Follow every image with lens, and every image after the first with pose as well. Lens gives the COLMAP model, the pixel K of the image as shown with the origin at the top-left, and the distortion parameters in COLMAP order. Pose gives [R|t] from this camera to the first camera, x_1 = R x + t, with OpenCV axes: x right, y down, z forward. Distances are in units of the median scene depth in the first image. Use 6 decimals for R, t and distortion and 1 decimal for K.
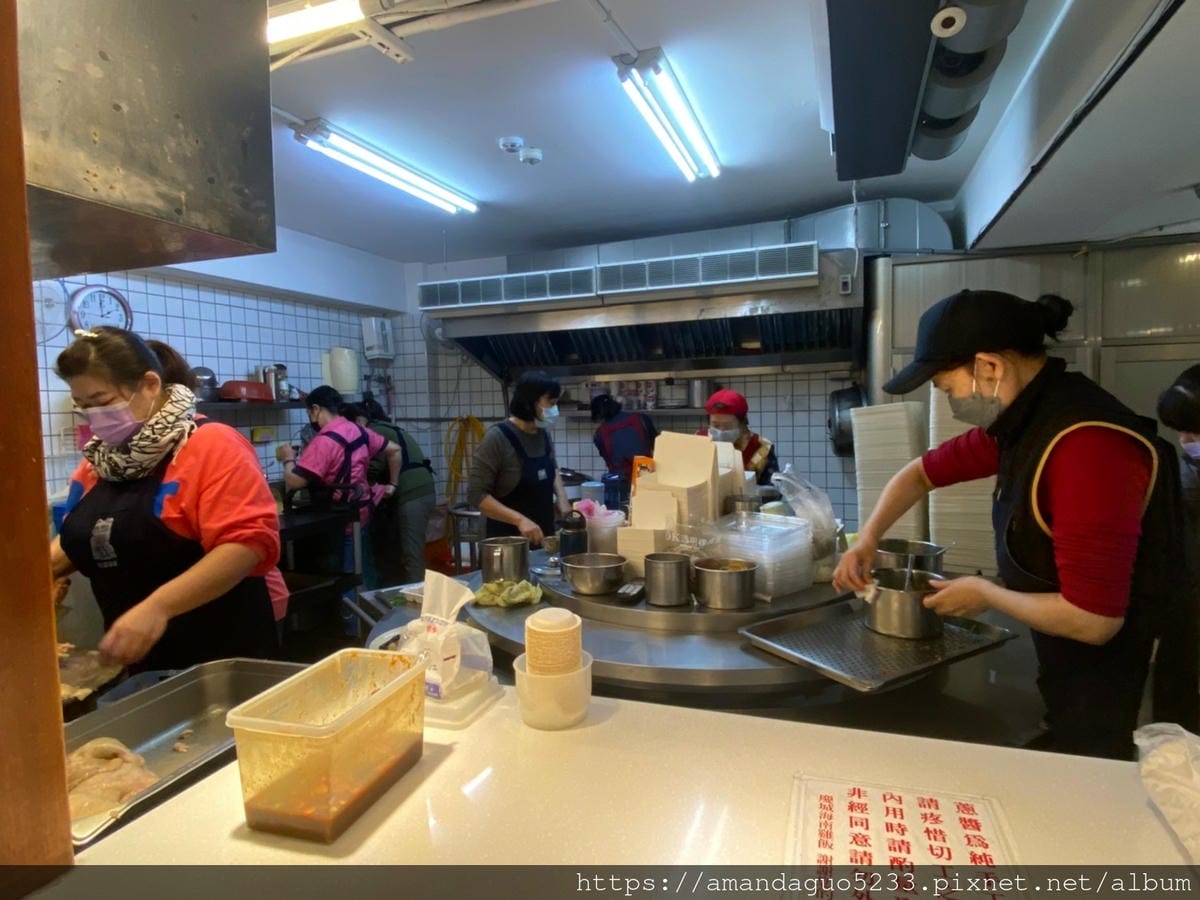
lens RADIAL K [[680.6, 0, 608.8], [0, 680.6, 453.7], [0, 0, 1]] dist [-0.002909, -0.010015]
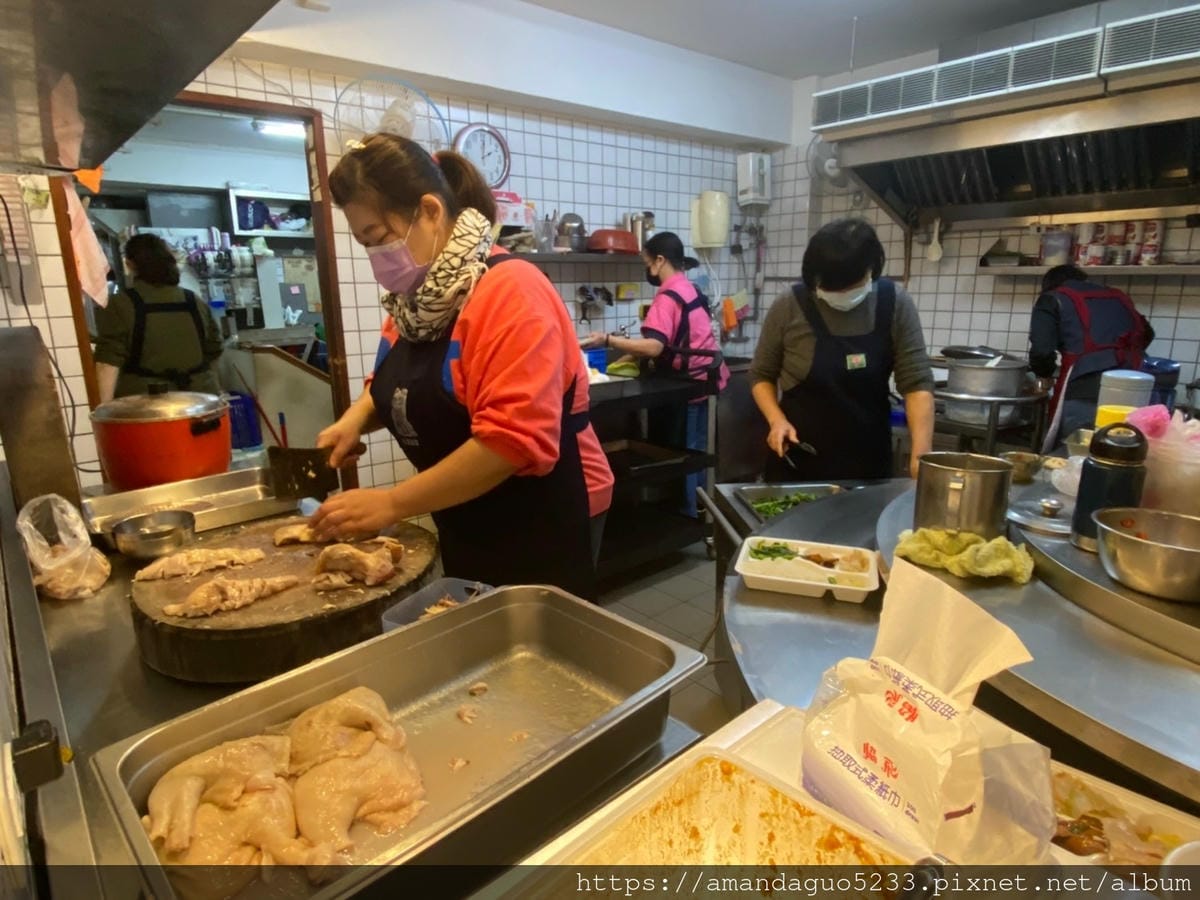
lens RADIAL K [[680.6, 0, 602.5], [0, 680.6, 453.7], [0, 0, 1]] dist [-0.002909, -0.010015]
pose [[0.869183, 0.137527, -0.474981, -0.065119], [-0.046429, 0.979001, 0.198500, 0.009341], [0.492306, -0.150480, 0.857316, 0.154486]]
